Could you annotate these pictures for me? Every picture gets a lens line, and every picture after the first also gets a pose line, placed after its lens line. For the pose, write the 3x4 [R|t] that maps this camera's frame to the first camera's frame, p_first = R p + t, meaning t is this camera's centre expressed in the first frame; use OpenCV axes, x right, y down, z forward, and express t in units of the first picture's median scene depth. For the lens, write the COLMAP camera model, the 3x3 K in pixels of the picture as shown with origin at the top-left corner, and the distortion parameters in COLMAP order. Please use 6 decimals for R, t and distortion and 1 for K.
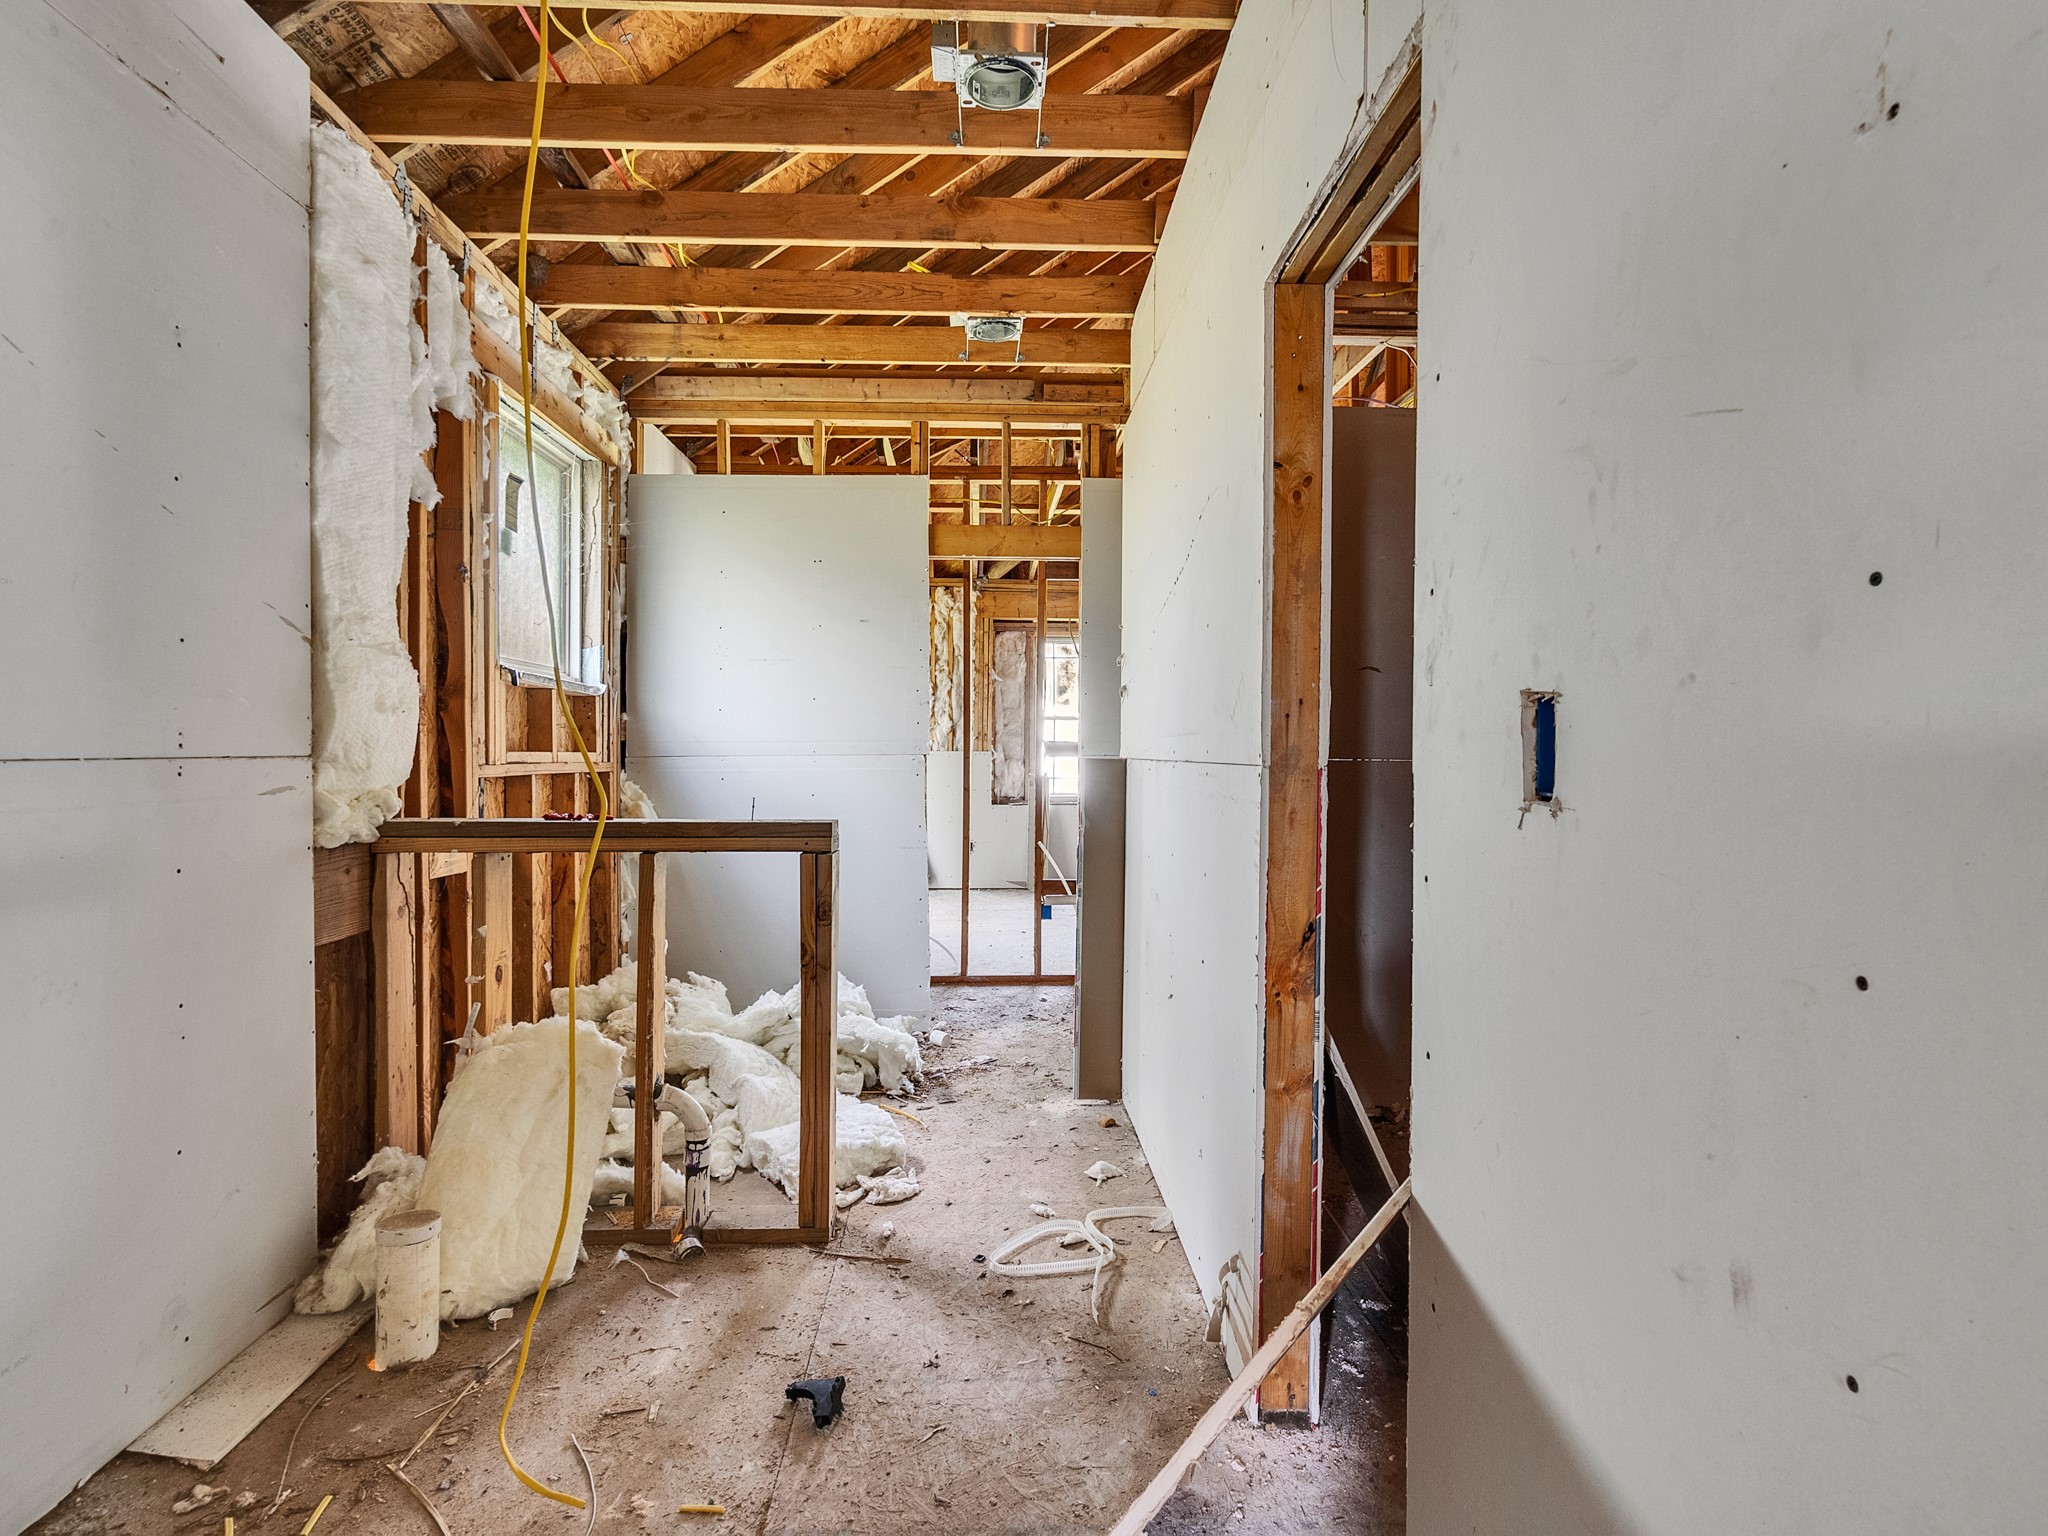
lens RADIAL K [[1048.3, 0, 1025.2], [0, 1048.3, 762.8], [0, 0, 1]] dist [-0.006531, 0.003800]
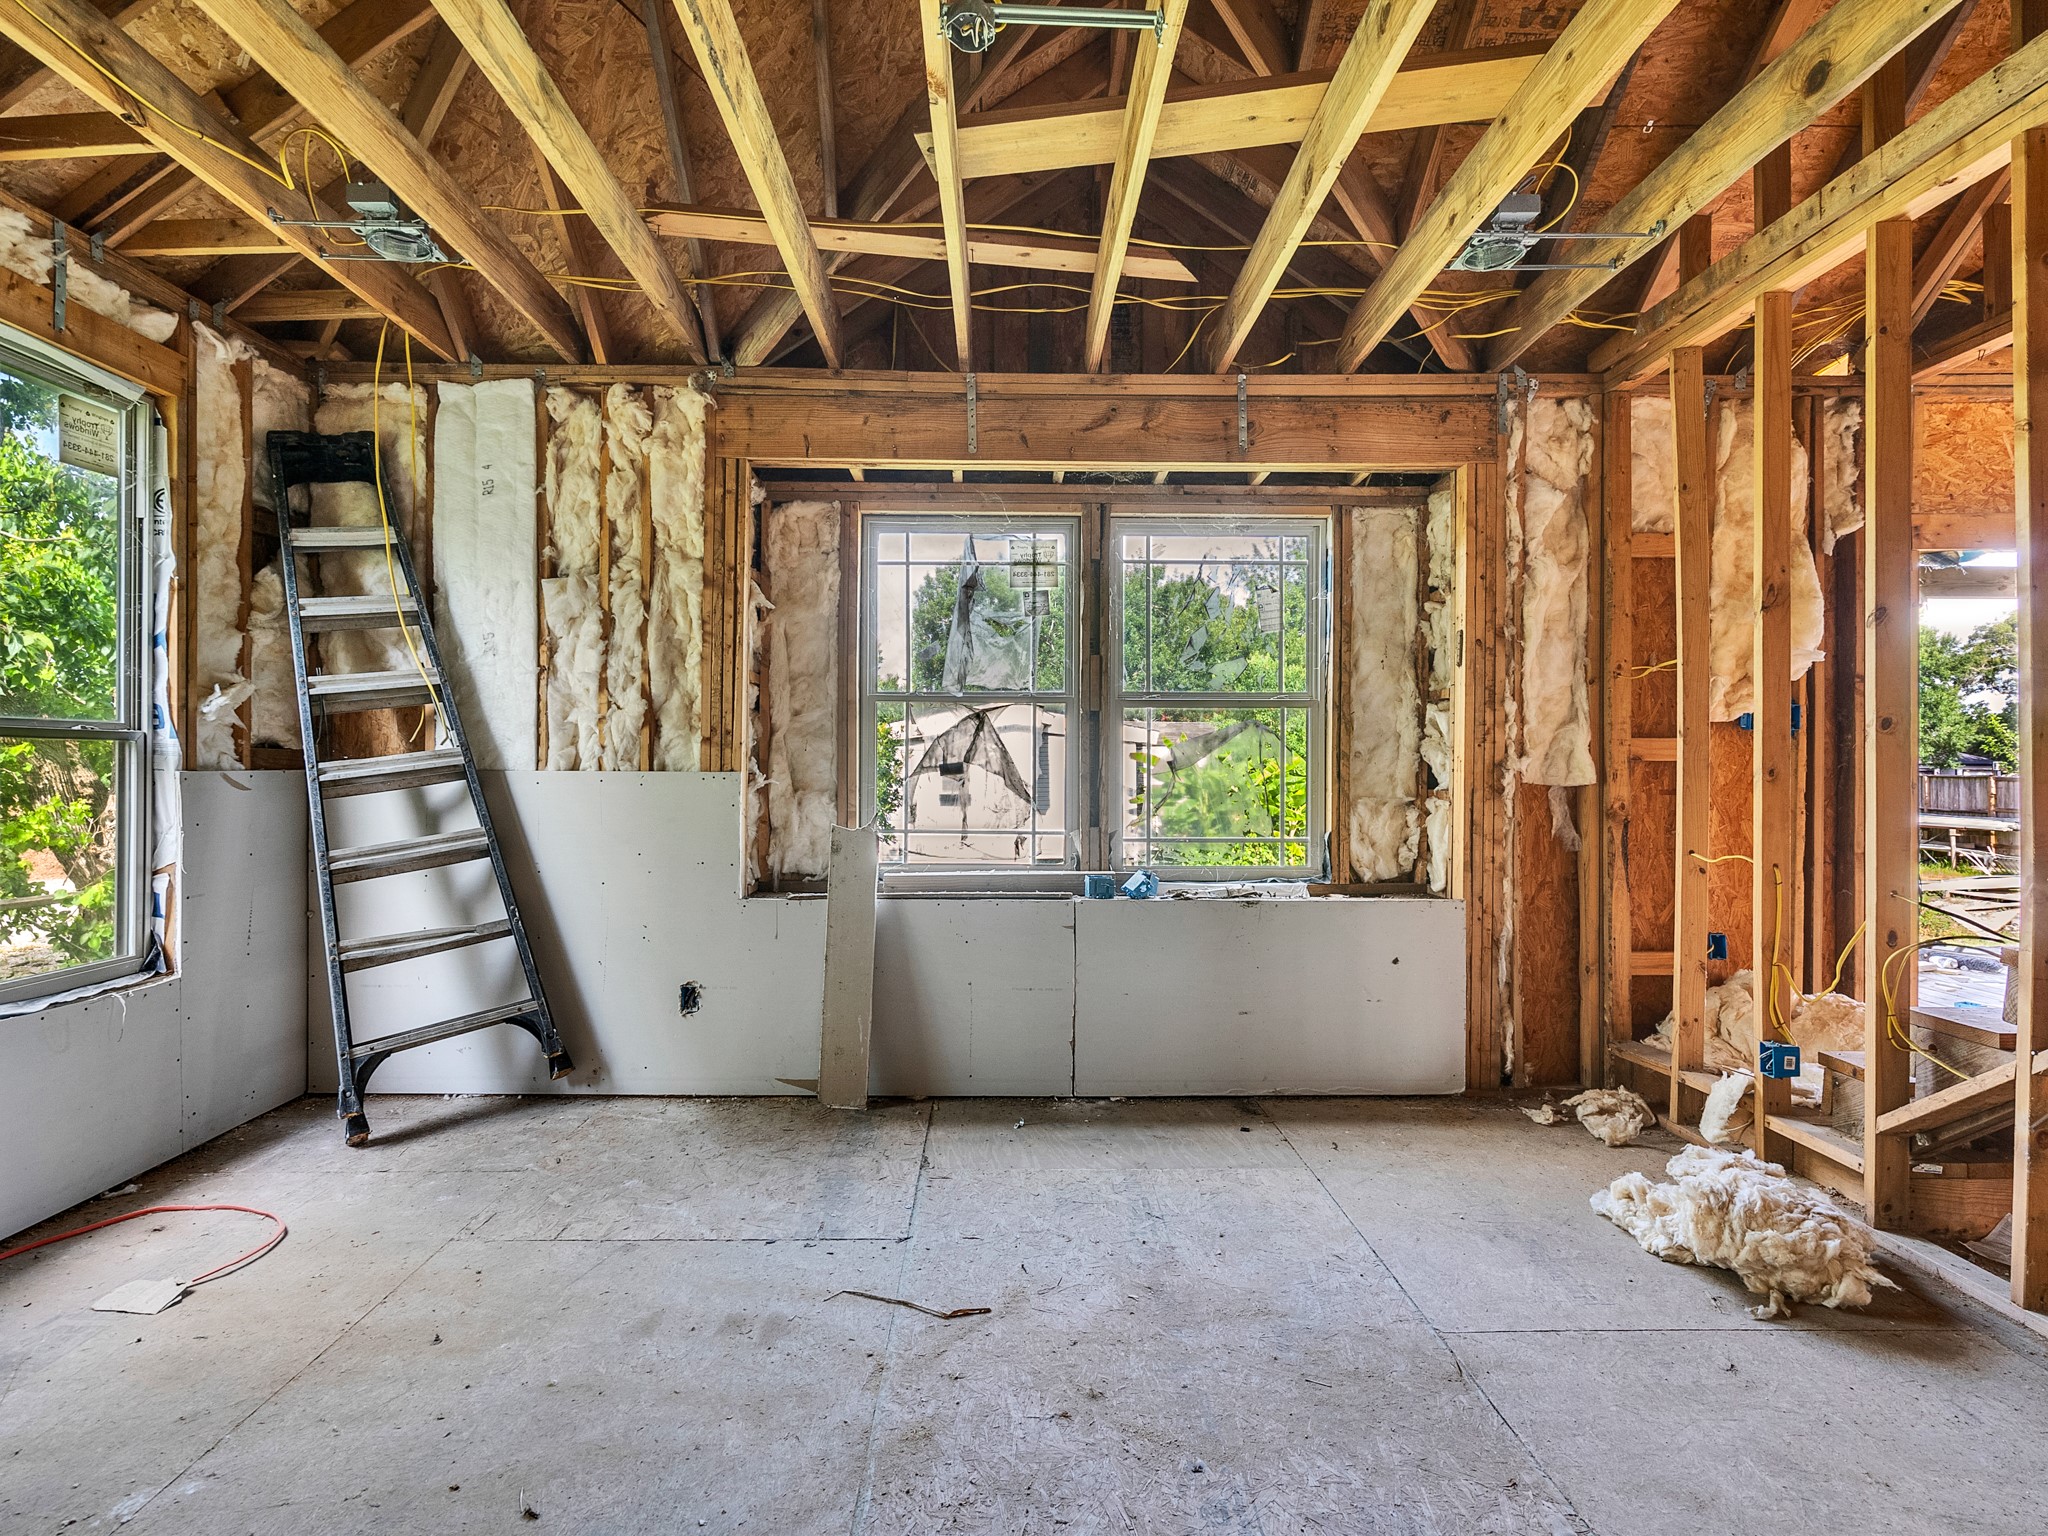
lens RADIAL K [[1048.3, 0, 1019.7], [0, 1048.3, 768.0], [0, 0, 1]] dist [-0.006531, 0.003800]
pose [[0.999642, 0.002469, -0.026658, 0.088821], [-0.002627, 0.999979, -0.005886, -0.010228], [0.026643, 0.005954, 0.999627, 0.561779]]
